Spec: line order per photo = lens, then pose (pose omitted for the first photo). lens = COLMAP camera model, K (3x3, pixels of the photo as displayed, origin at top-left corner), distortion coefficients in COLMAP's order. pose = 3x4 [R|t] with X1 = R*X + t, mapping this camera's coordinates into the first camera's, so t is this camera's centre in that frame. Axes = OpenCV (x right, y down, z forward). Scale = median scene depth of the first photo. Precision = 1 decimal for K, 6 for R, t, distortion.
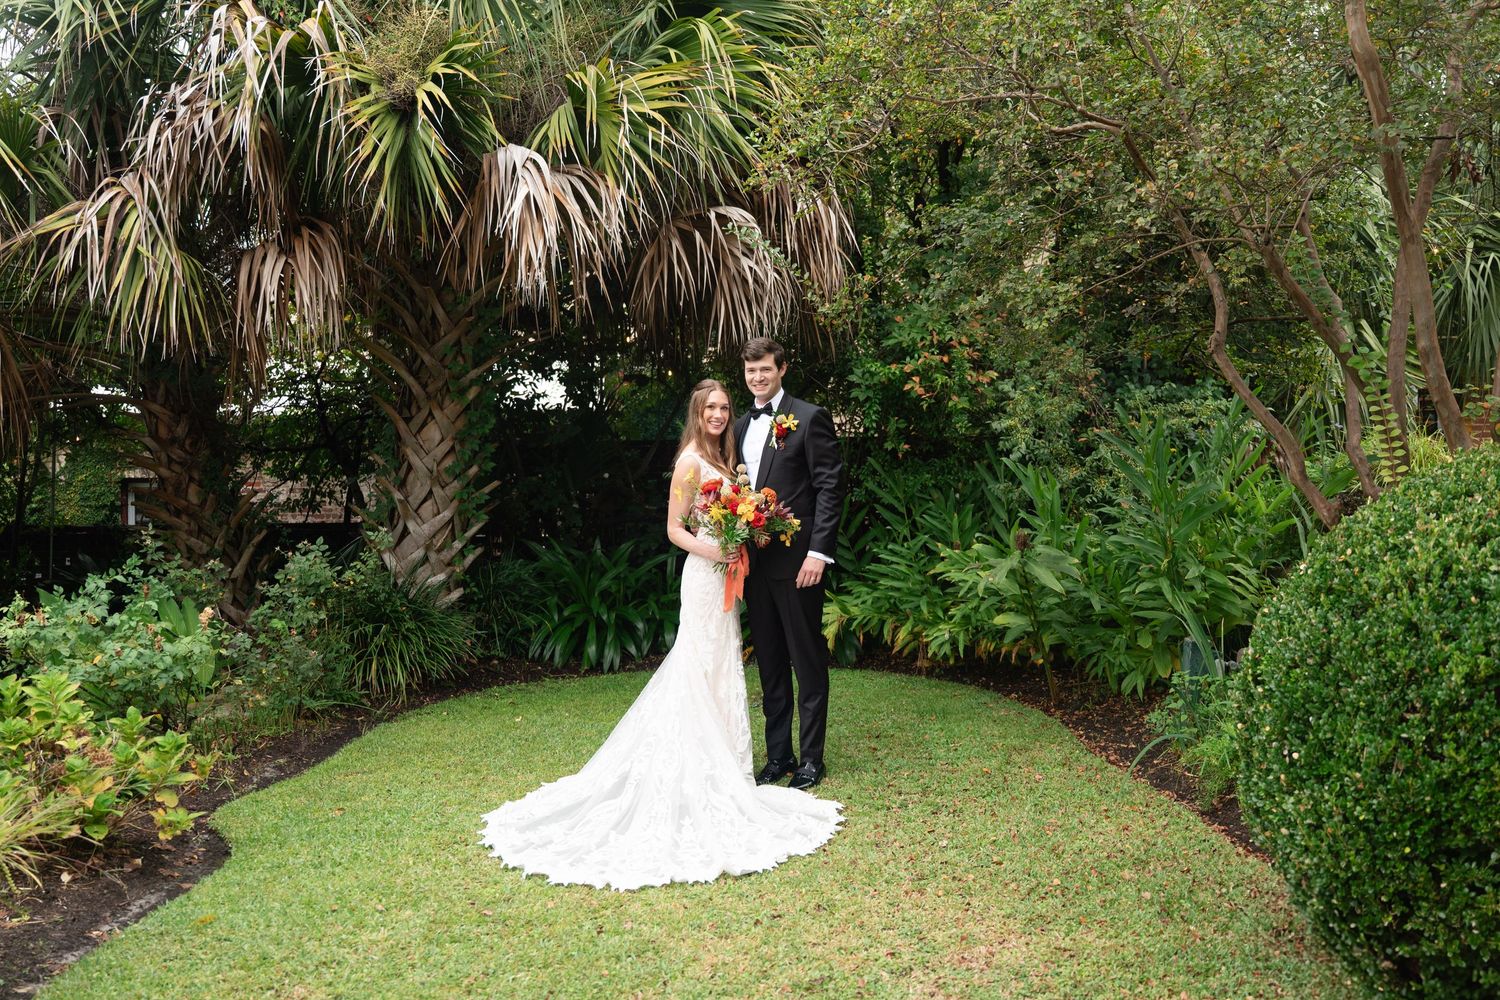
lens RADIAL K [[1478.3, 0, 773.4], [0, 1478.3, 515.2], [0, 0, 1]] dist [-0.030804, 0.000000]
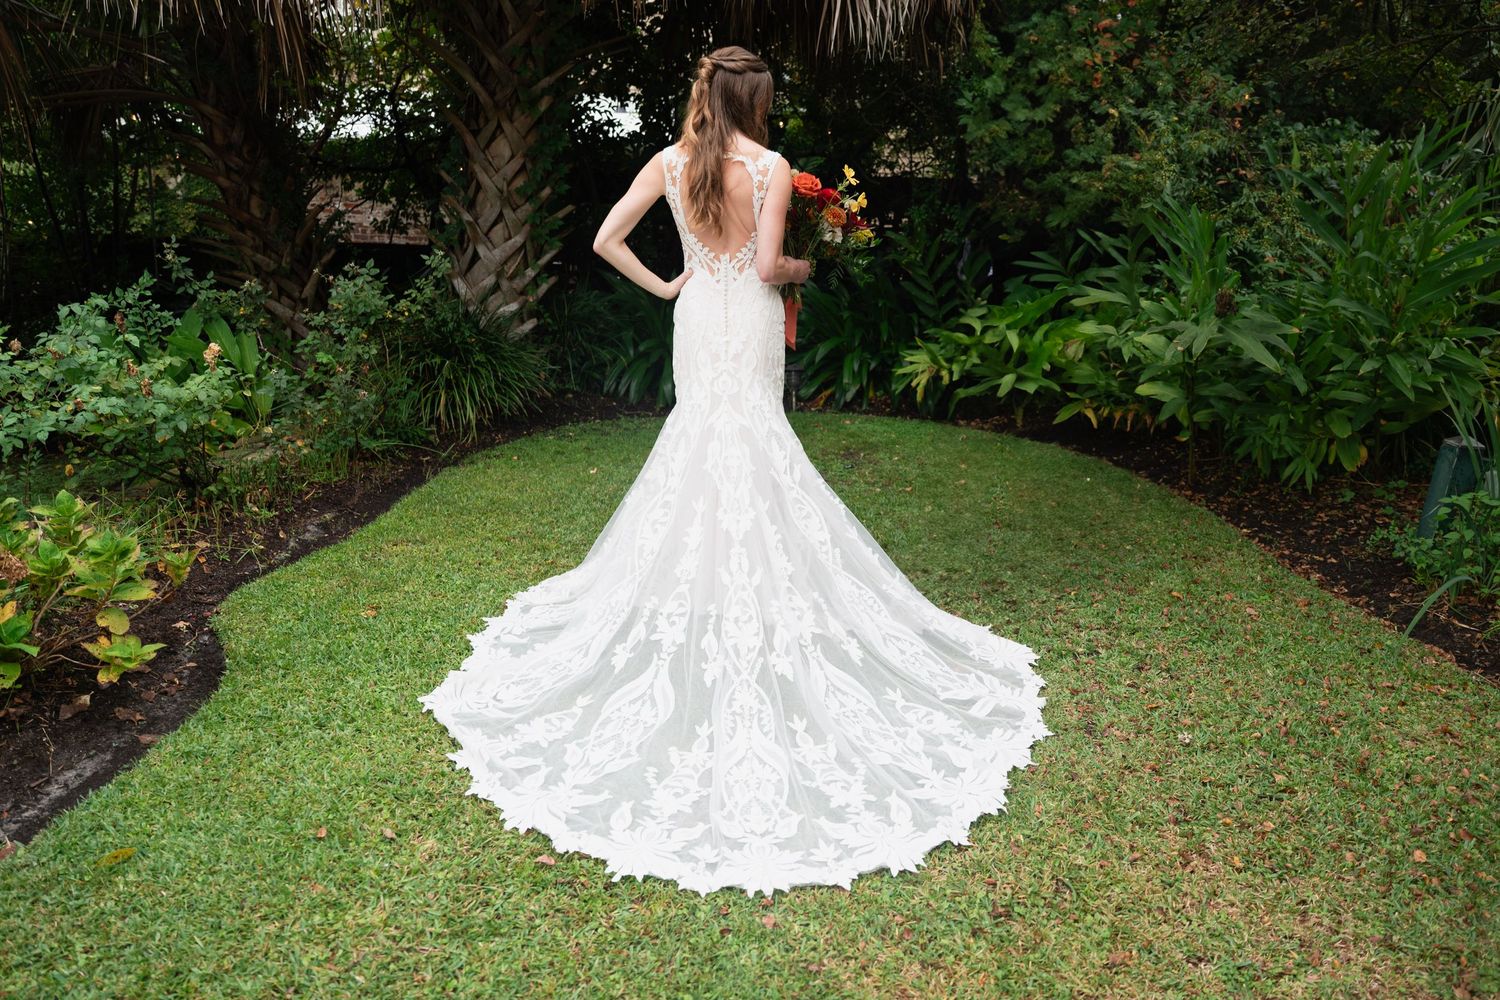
lens RADIAL K [[956.6, 0, 709.8], [0, 956.6, 509.3], [0, 0, 1]] dist [-0.024154, 0.007379]
pose [[0.998075, 0.050161, -0.036462, -0.070971], [-0.039238, 0.966127, 0.255067, 0.006032], [0.048021, -0.253146, 0.966236, 0.387443]]
